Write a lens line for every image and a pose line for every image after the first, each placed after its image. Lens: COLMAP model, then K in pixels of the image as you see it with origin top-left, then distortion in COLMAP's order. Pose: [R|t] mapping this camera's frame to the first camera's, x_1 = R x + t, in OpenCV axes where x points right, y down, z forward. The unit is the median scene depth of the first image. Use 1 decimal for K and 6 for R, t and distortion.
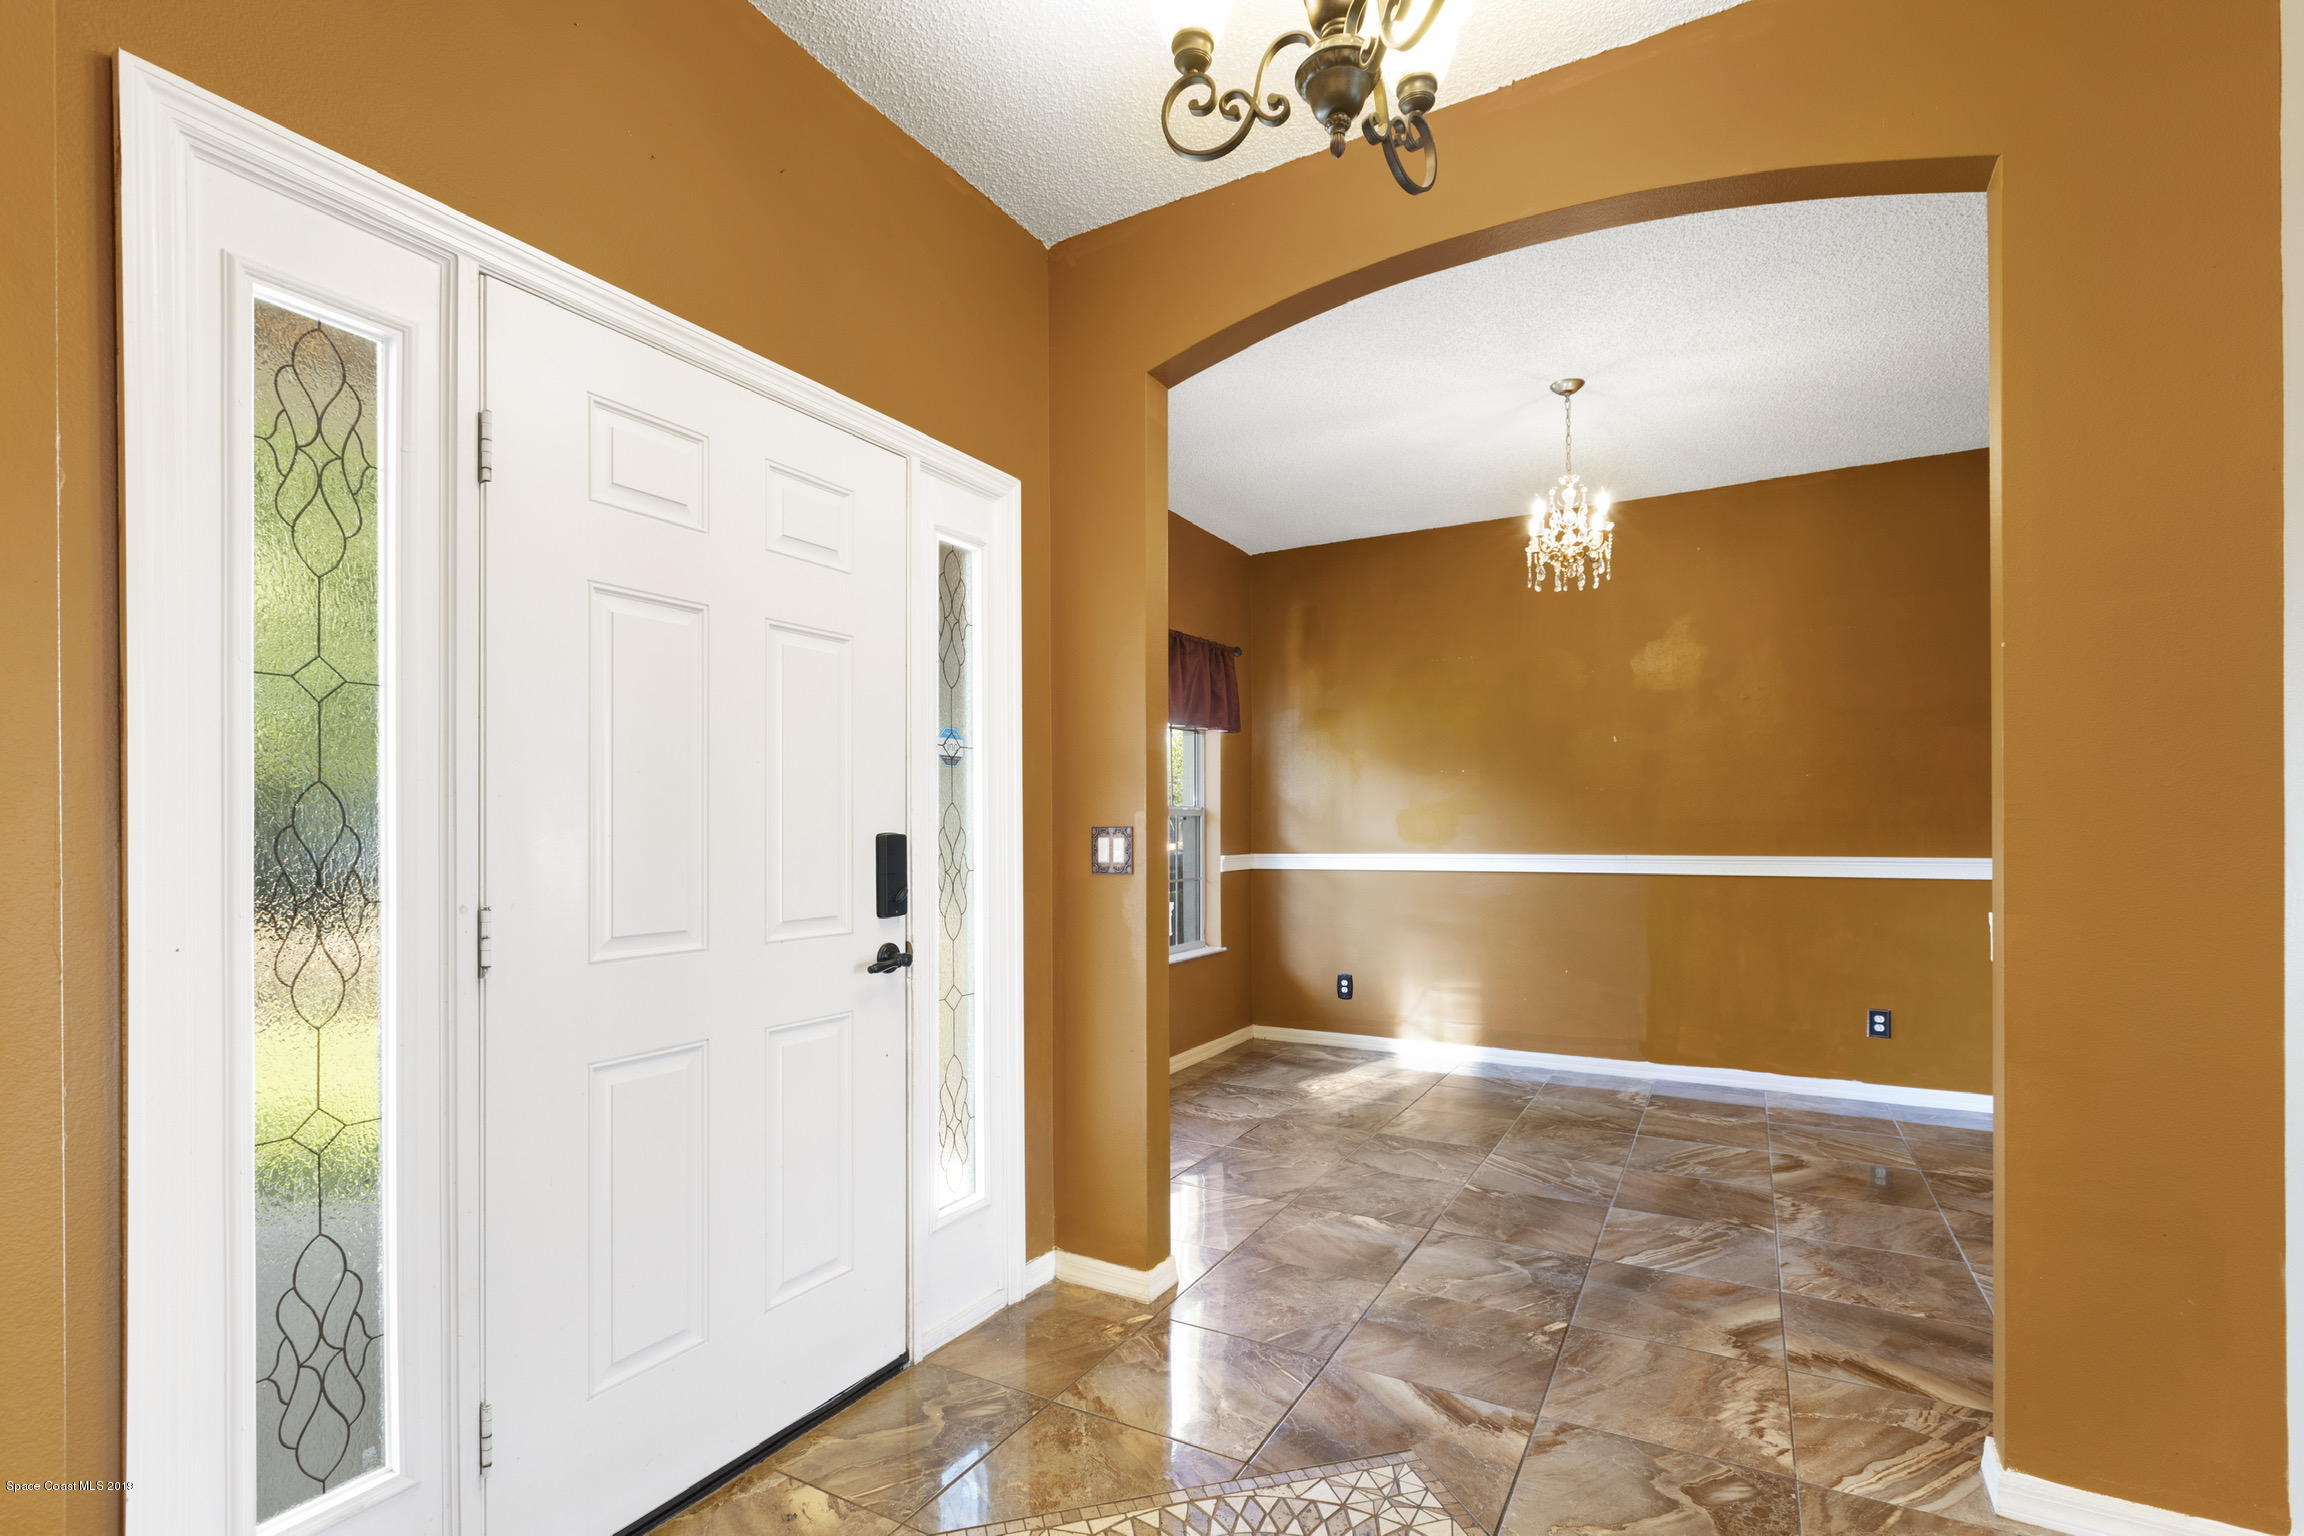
lens RADIAL K [[1037.8, 0, 1170.5], [0, 1037.8, 831.5], [0, 0, 1]] dist [0.001244, -0.000089]
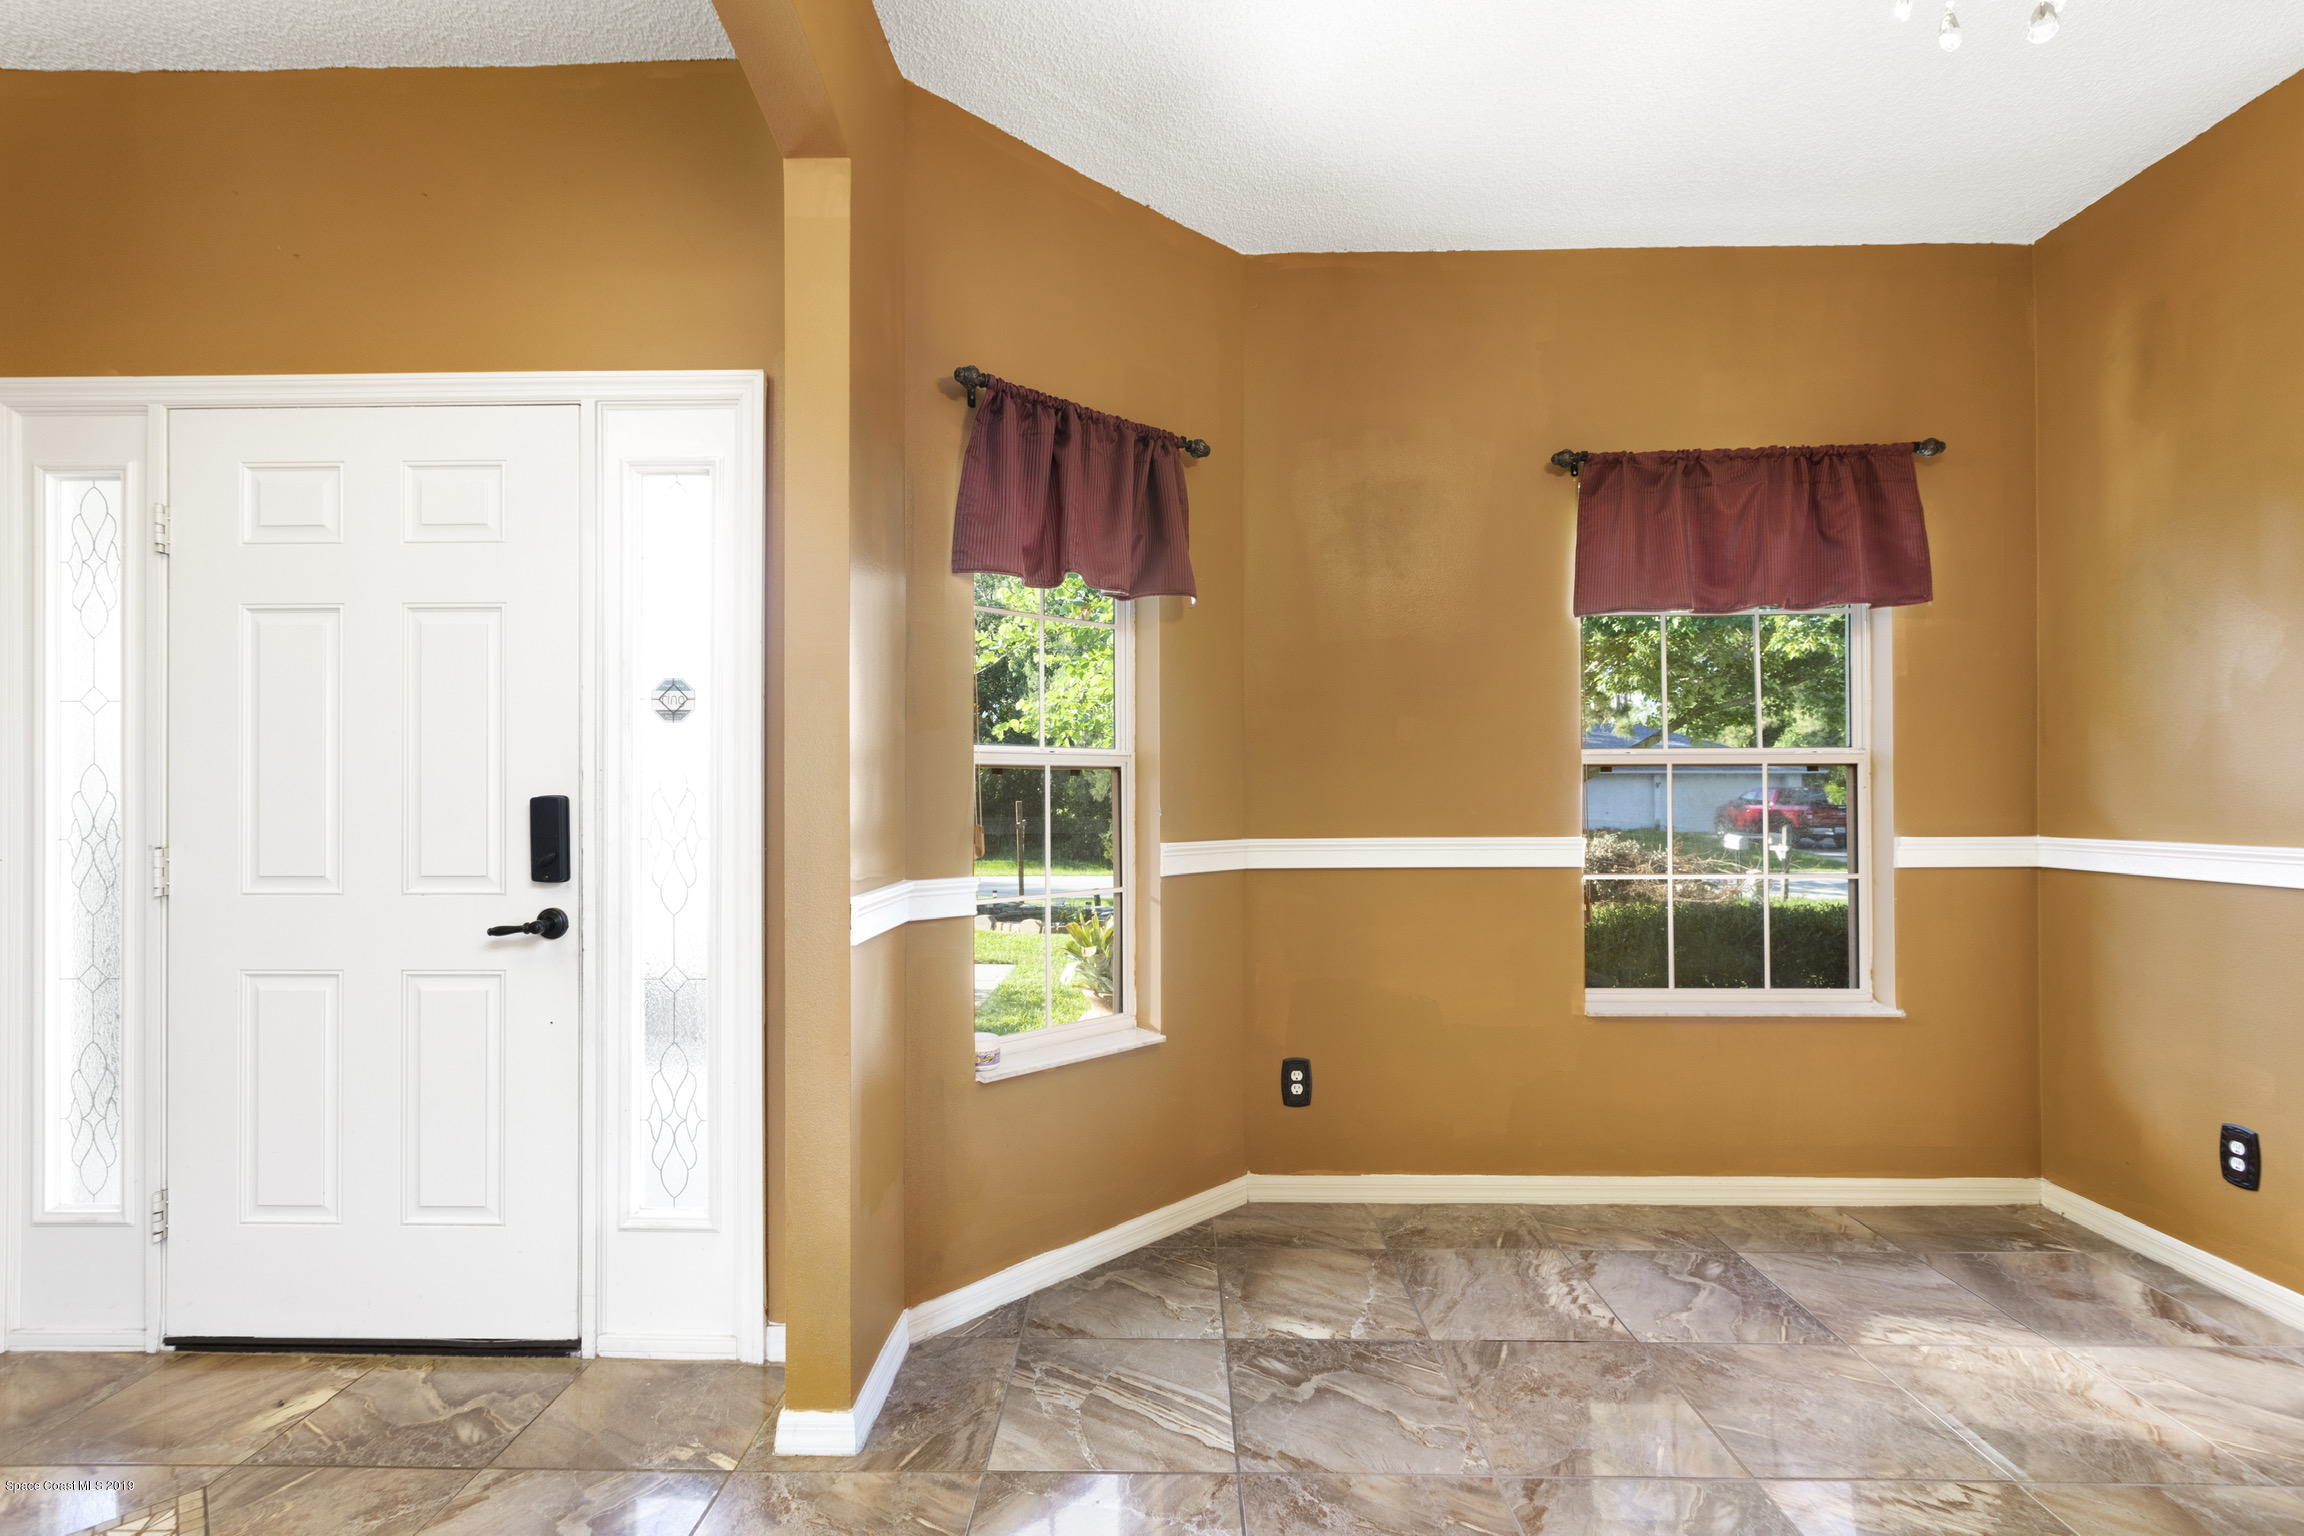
lens RADIAL K [[1037.8, 0, 1159.6], [0, 1037.8, 783.0], [0, 0, 1]] dist [0.001244, -0.000089]
pose [[0.473154, -0.001568, -0.880979, 0.539211], [-0.000608, 0.999998, -0.002107, -0.005905], [0.880980, 0.001532, 0.473152, 0.652647]]
